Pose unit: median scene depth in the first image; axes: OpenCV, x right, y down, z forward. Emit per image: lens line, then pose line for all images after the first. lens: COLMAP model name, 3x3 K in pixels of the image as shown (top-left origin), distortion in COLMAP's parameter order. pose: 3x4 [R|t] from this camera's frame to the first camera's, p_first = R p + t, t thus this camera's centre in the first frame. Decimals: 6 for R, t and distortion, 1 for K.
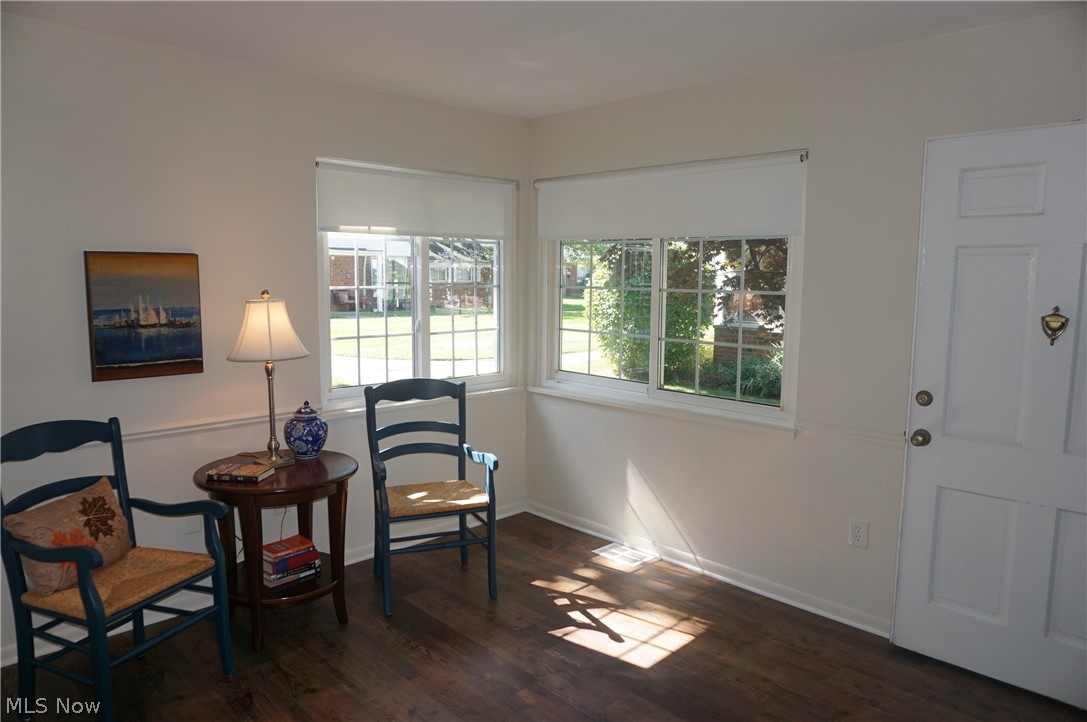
lens RADIAL K [[725.3, 0, 542.7], [0, 725.3, 358.4], [0, 0, 1]] dist [-0.002742, -0.000121]
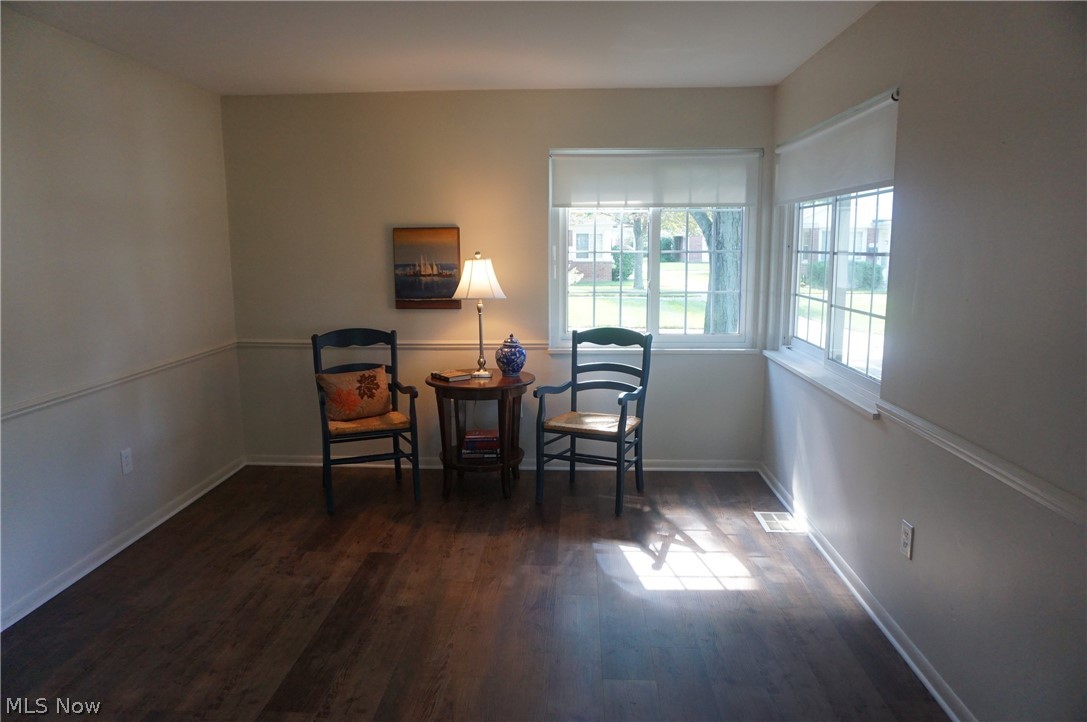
lens RADIAL K [[733.4, 0, 545.9], [0, 733.4, 355.7], [0, 0, 1]] dist [-0.032015, 0.005593]
pose [[0.688842, 0.094935, -0.718668, 0.754217], [-0.076803, 0.995365, 0.057870, 0.015586], [0.720831, 0.015333, 0.692941, 0.102578]]
